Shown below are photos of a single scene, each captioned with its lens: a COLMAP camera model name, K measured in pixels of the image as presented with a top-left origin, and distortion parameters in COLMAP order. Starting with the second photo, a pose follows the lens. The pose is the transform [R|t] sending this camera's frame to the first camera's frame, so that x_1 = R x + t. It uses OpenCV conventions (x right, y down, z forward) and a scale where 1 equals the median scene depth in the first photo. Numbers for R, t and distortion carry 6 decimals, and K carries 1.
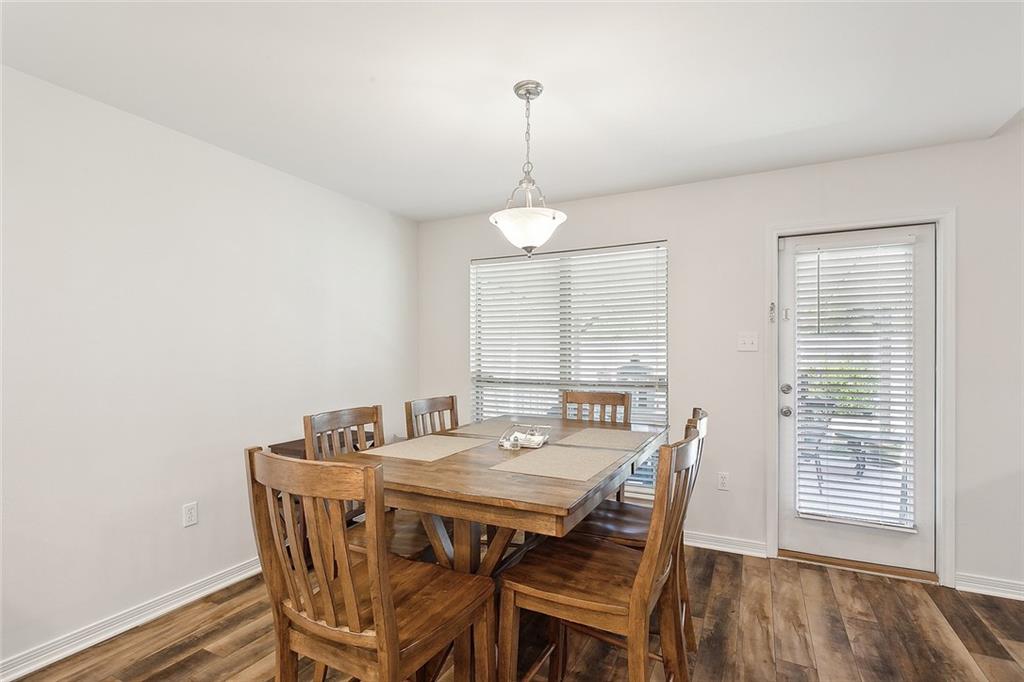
lens RADIAL K [[515.4, 0, 508.3], [0, 515.4, 353.0], [0, 0, 1]] dist [0.000229, 0.000075]
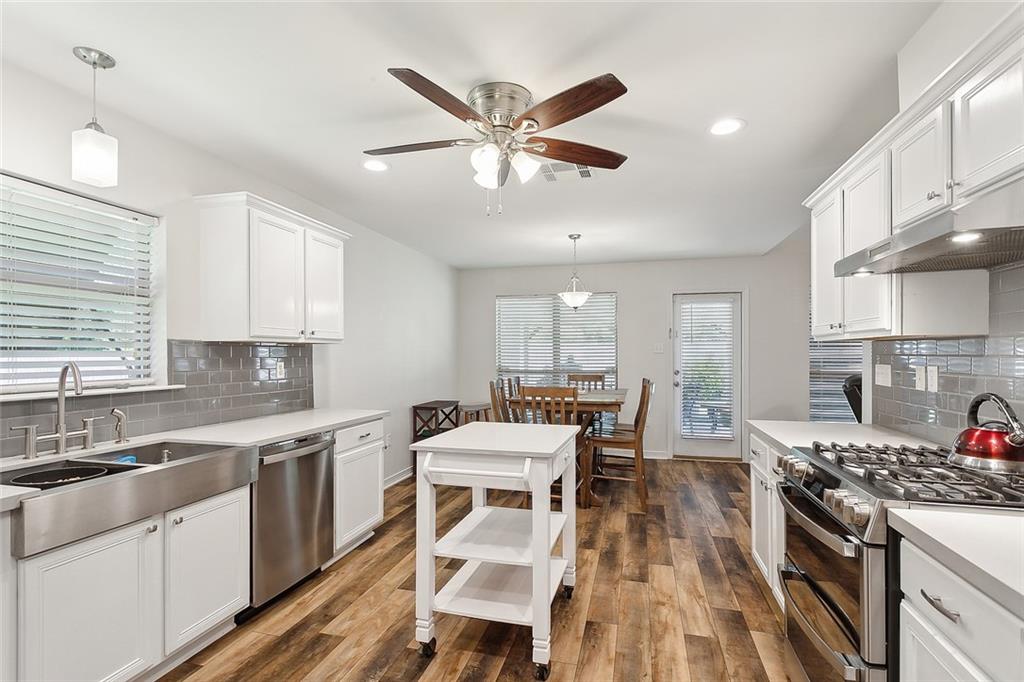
lens RADIAL K [[523.8, 0, 517.7], [0, 523.8, 347.7], [0, 0, 1]] dist [-0.001569, -0.000171]
pose [[0.975438, 0.004425, 0.220231, -0.504702], [-0.001822, 0.999926, -0.012023, 0.000744], [-0.220268, 0.011327, 0.975374, -0.834677]]
